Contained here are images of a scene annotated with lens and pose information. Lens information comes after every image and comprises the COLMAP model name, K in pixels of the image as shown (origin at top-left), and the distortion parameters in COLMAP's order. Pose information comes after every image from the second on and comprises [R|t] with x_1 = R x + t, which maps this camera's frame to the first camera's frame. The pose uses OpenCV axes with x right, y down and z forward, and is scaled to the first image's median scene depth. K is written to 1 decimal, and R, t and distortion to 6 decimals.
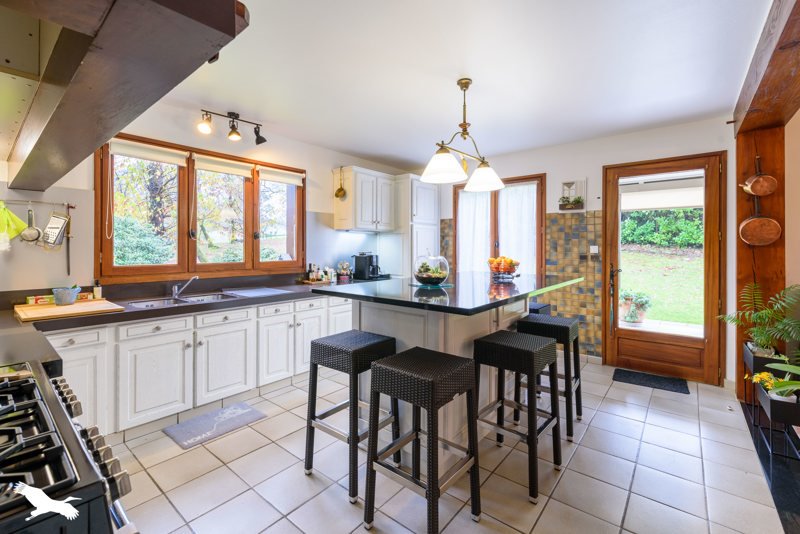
lens RADIAL K [[347.0, 0, 403.0], [0, 347.0, 245.0], [0, 0, 1]] dist [0.000416, -0.000012]
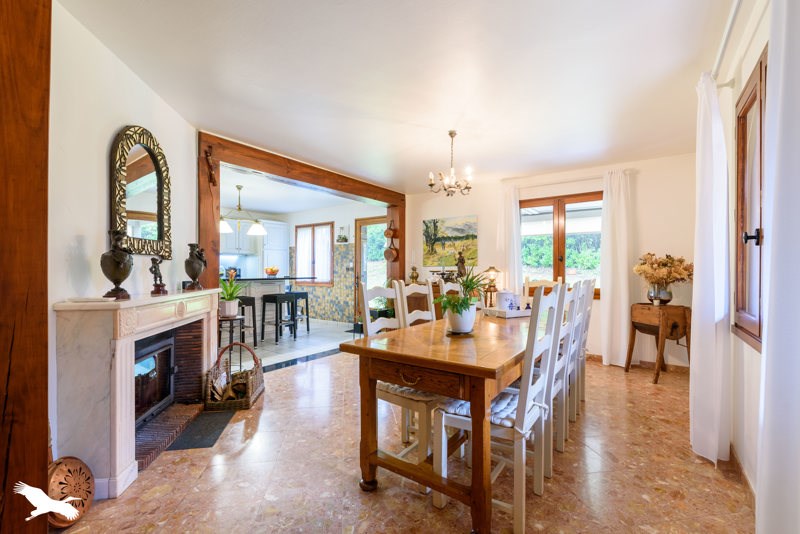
lens RADIAL K [[347.0, 0, 399.5], [0, 347.0, 270.3], [0, 0, 1]] dist [0.000416, -0.000012]
pose [[0.998561, -0.000225, 0.053629, 0.676528], [-0.000182, 0.999971, 0.007582, 0.027531], [-0.053629, -0.007581, 0.998532, -0.789577]]
